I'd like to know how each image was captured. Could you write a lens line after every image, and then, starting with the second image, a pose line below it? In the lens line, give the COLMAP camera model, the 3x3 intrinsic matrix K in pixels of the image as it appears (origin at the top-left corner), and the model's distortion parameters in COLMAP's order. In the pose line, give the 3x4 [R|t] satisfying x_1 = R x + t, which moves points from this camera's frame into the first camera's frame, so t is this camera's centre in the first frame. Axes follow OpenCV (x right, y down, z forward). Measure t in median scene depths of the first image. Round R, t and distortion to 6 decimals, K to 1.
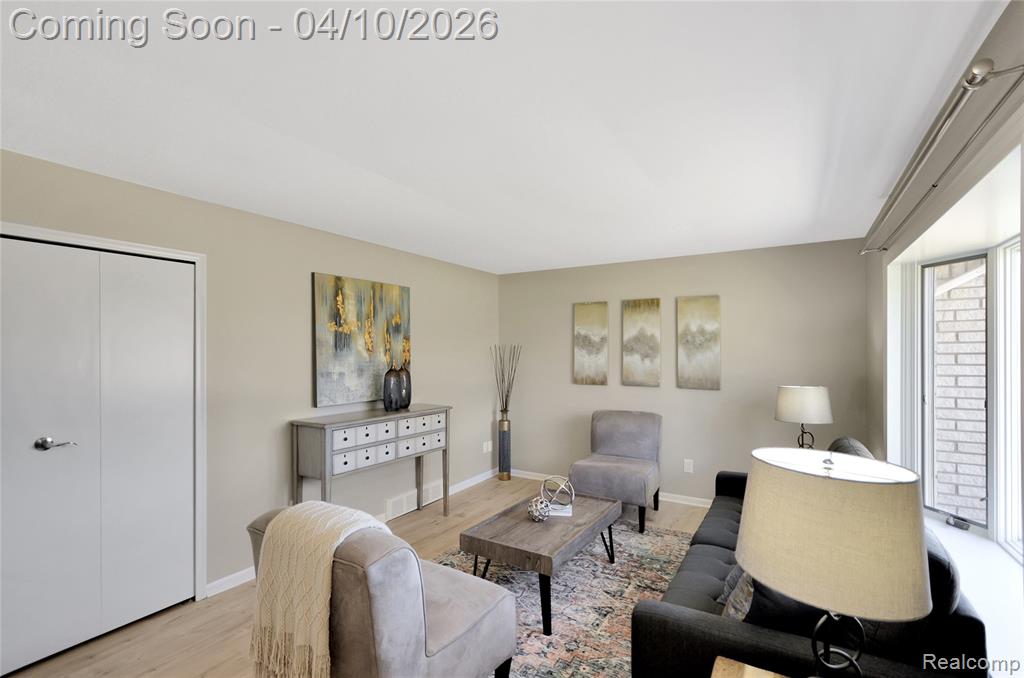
lens RADIAL K [[453.9, 0, 477.7], [0, 453.9, 351.6], [0, 0, 1]] dist [-0.000054, 0.000014]
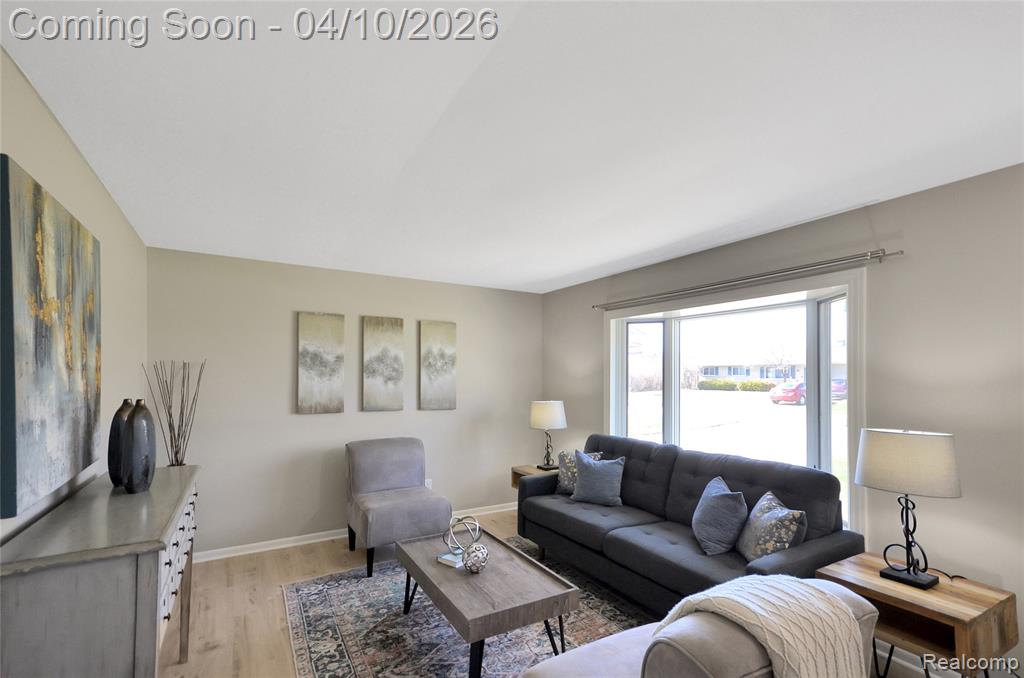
lens RADIAL K [[477.3, 0, 499.8], [0, 477.3, 366.7], [0, 0, 1]] dist [0.003297, 0.000899]
pose [[0.435892, 0.019595, 0.899785, -0.422213], [-0.006089, 0.999804, -0.018823, 0.003247], [-0.899978, 0.002726, 0.435926, 0.367424]]
